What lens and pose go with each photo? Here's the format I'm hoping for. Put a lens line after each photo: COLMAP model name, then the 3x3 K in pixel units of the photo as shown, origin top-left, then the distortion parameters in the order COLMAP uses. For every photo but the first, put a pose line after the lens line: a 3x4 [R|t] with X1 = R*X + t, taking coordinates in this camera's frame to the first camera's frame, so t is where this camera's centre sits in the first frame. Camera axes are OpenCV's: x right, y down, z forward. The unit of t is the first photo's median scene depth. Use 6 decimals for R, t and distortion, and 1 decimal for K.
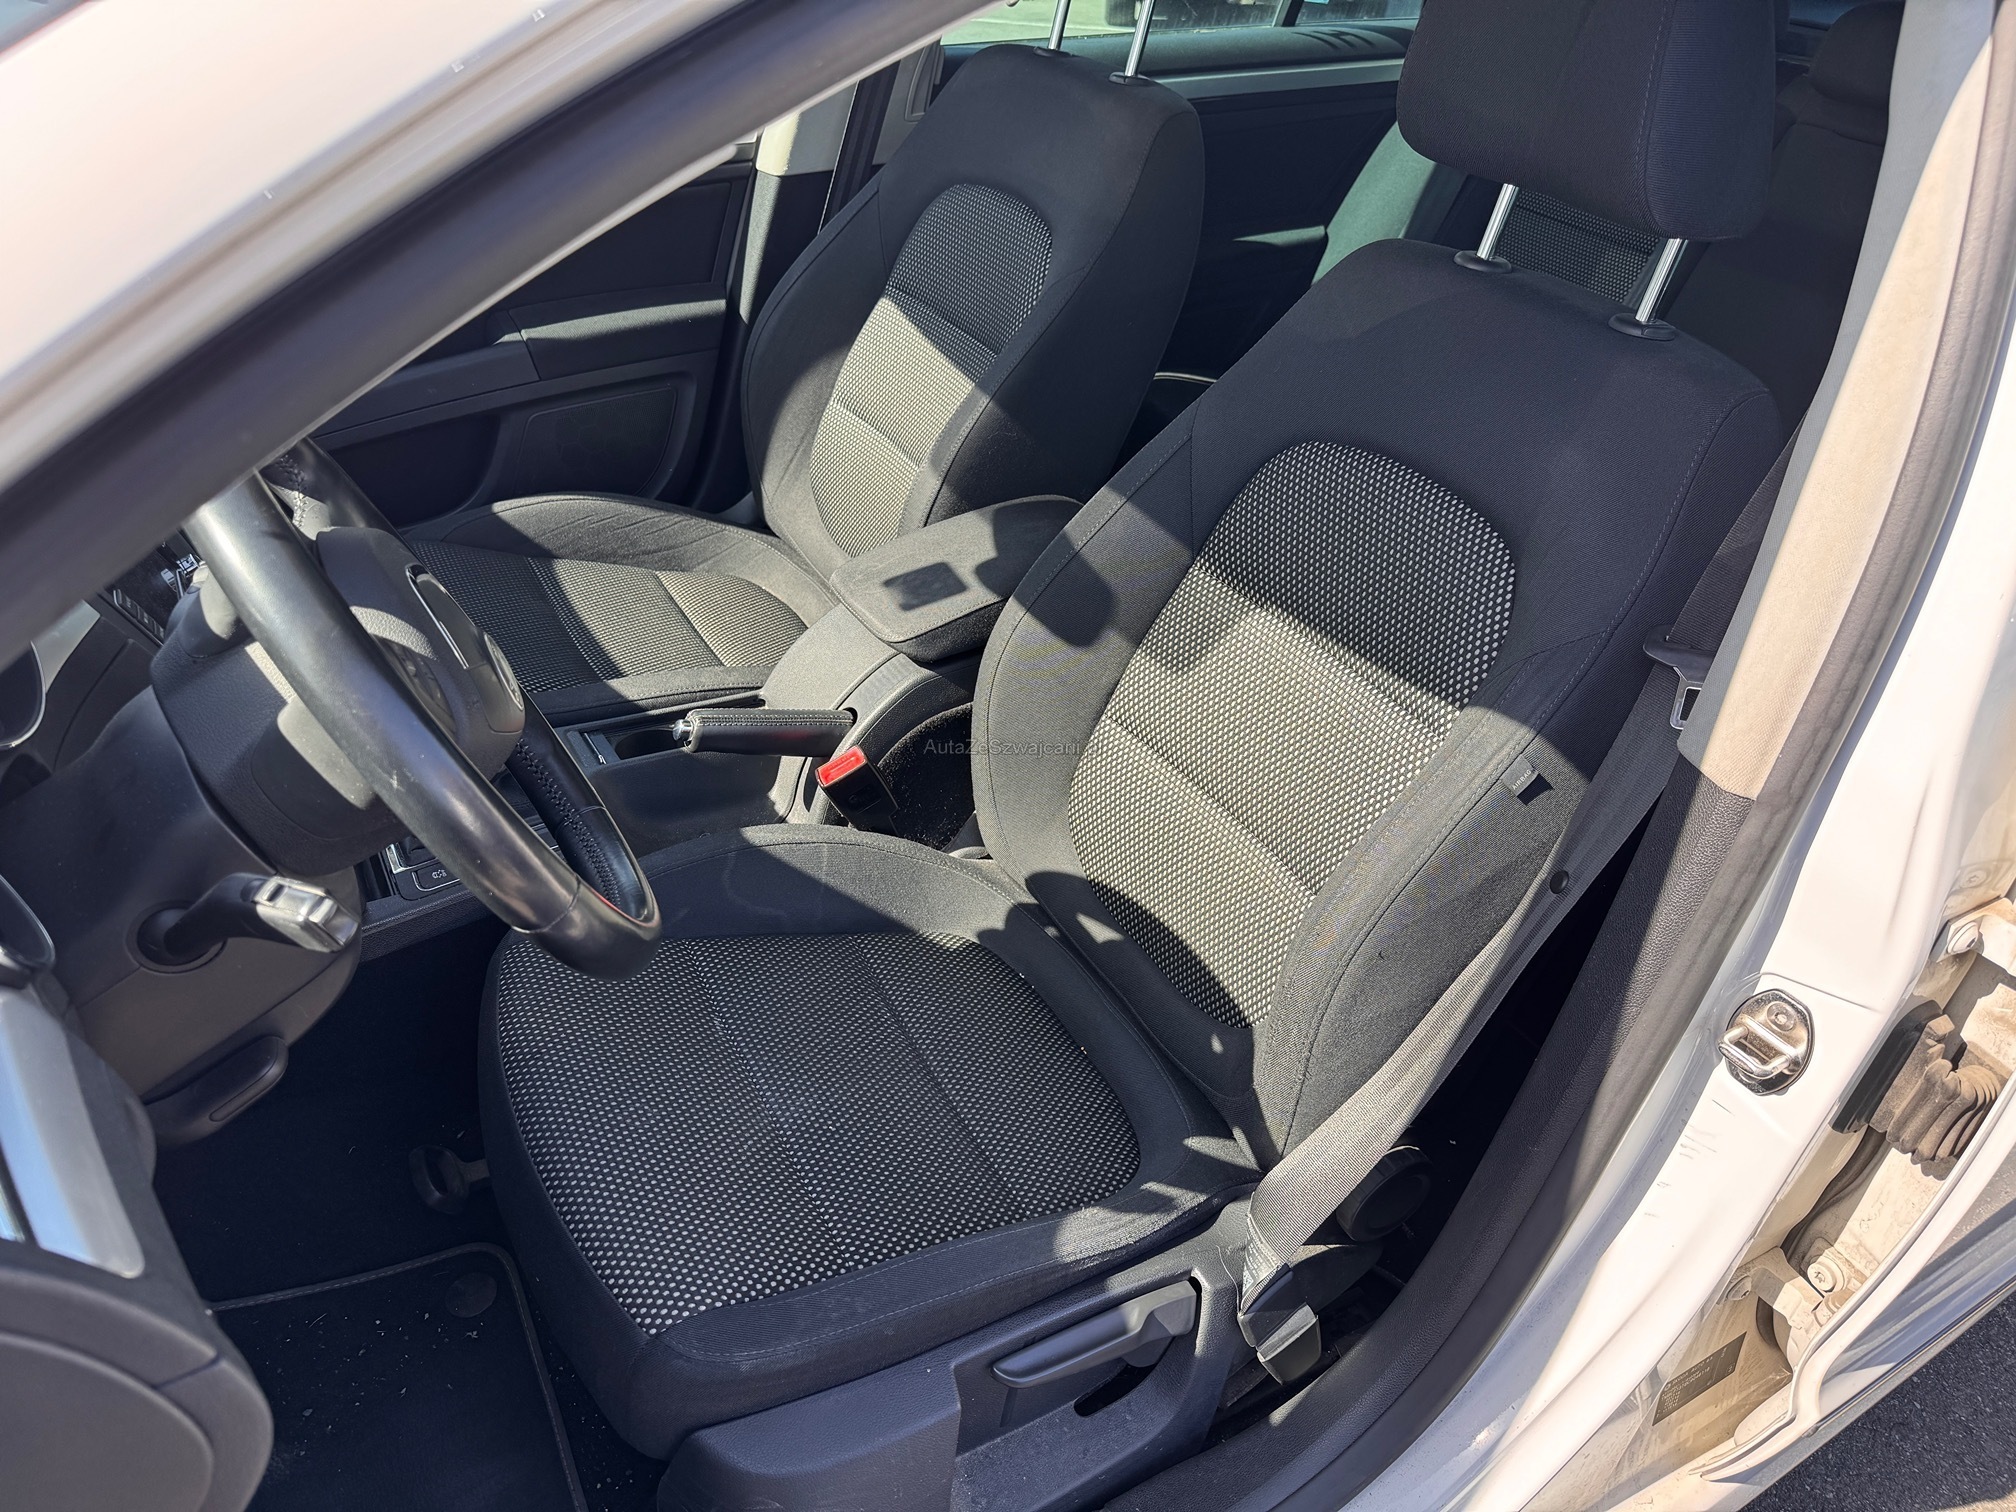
lens RADIAL K [[1424.0, 0, 1010.2], [0, 1424.0, 776.8], [0, 0, 1]] dist [0.138045, -0.241197]
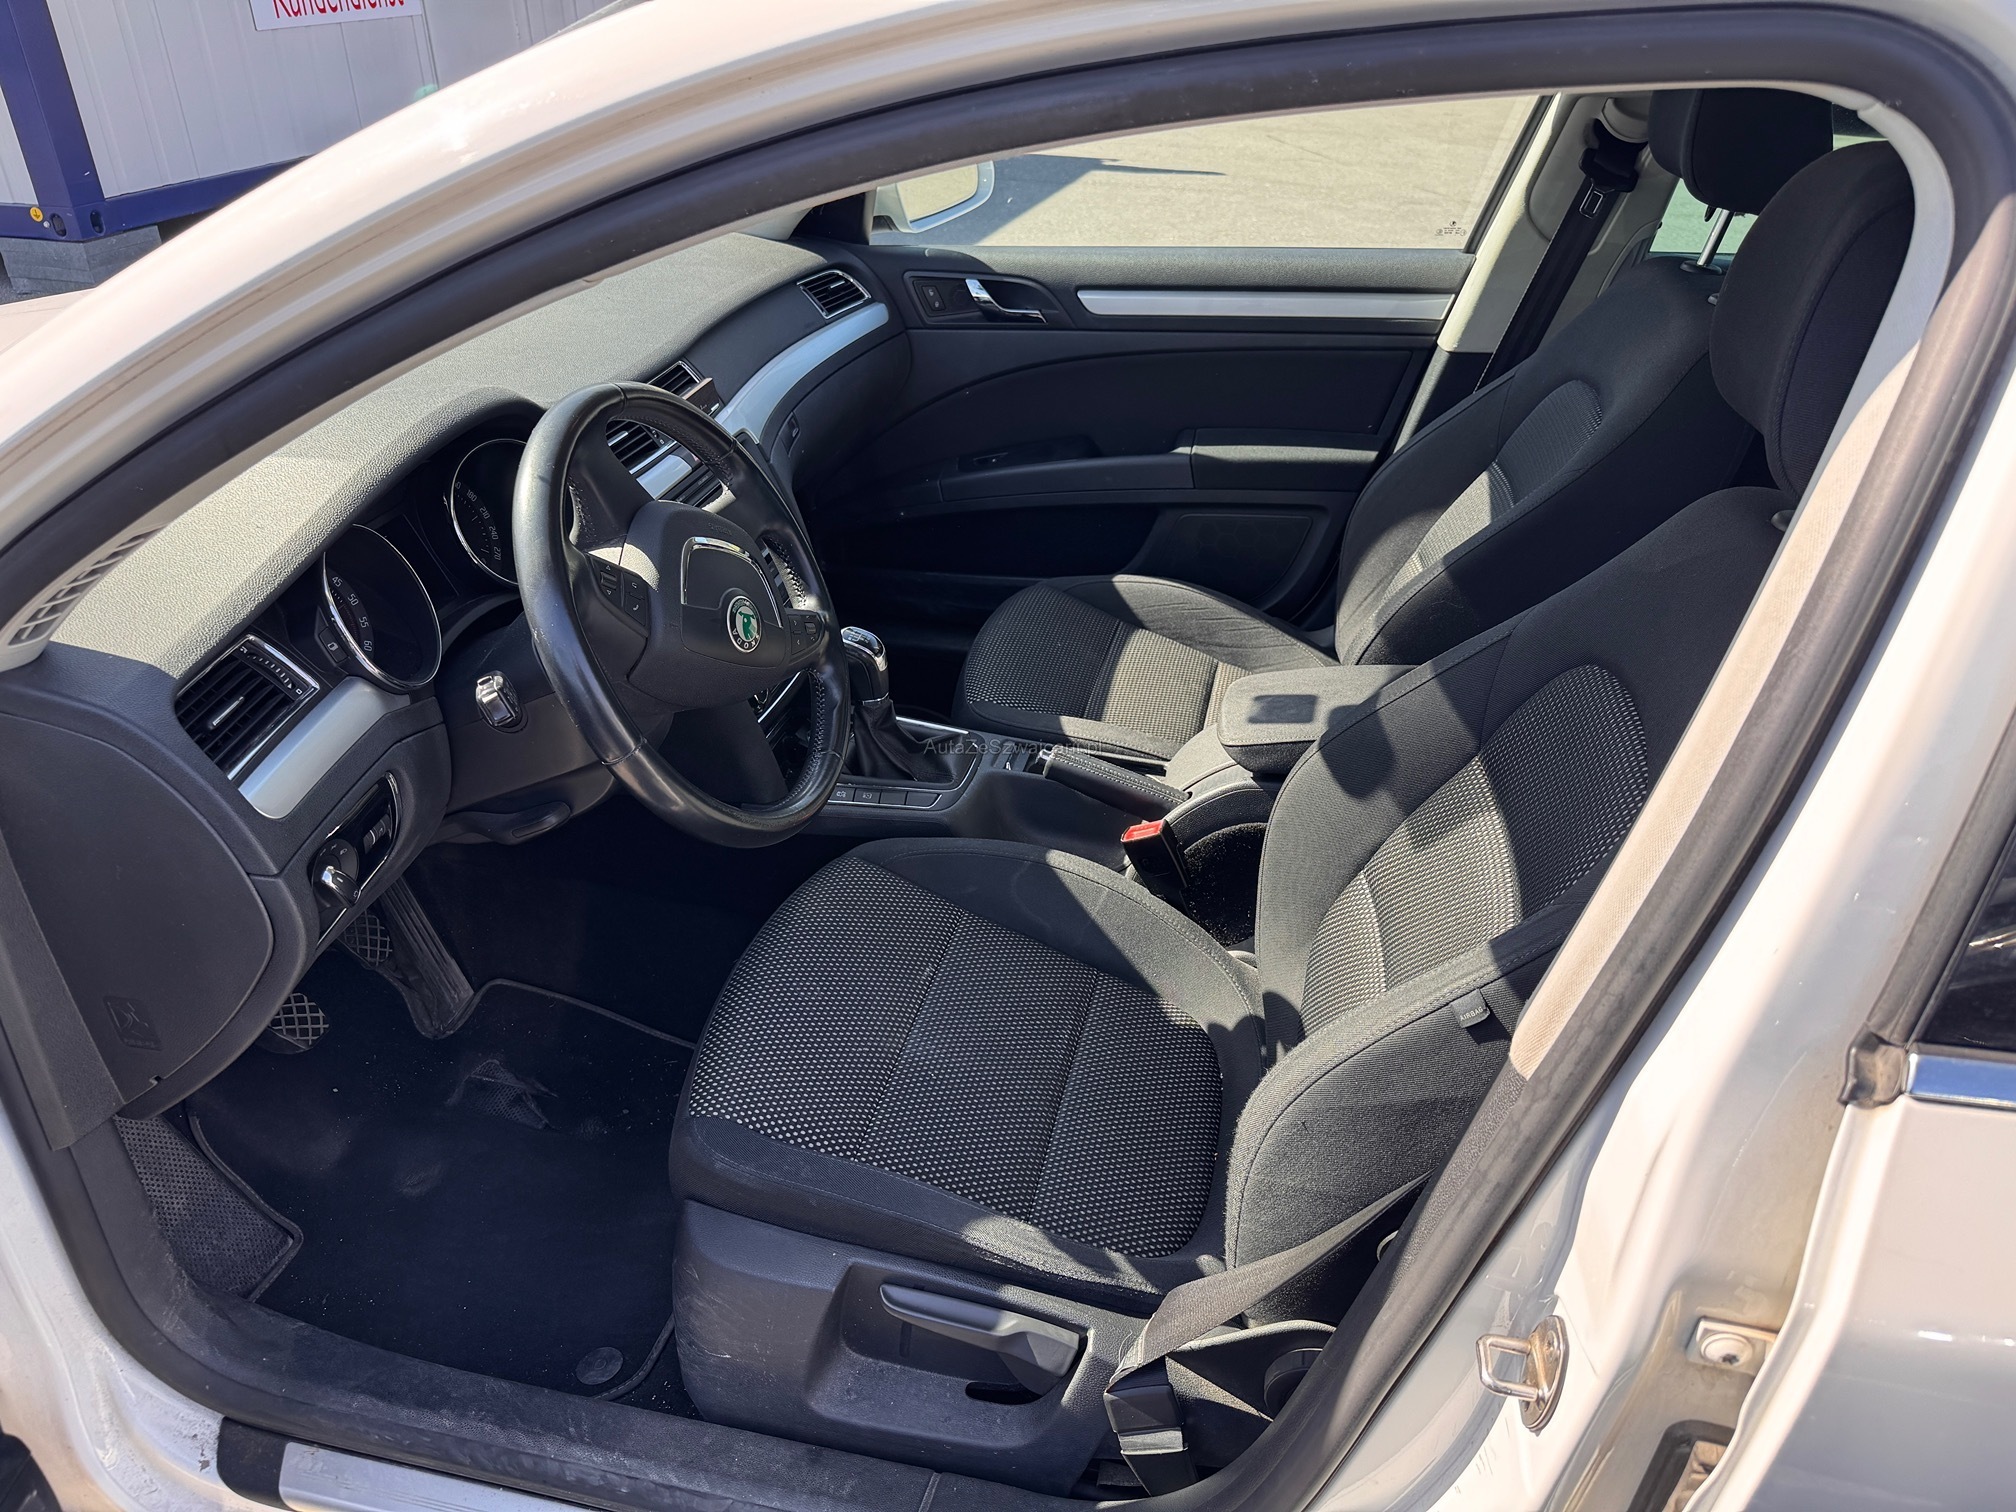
lens RADIAL K [[1424.0, 0, 1010.2], [0, 1424.0, 776.8], [0, 0, 1]] dist [0.138045, -0.241197]
pose [[0.732848, 0.309563, -0.605892, 0.474171], [-0.364671, 0.930503, 0.034330, -0.047279], [0.574412, 0.195792, 0.794806, 0.016344]]
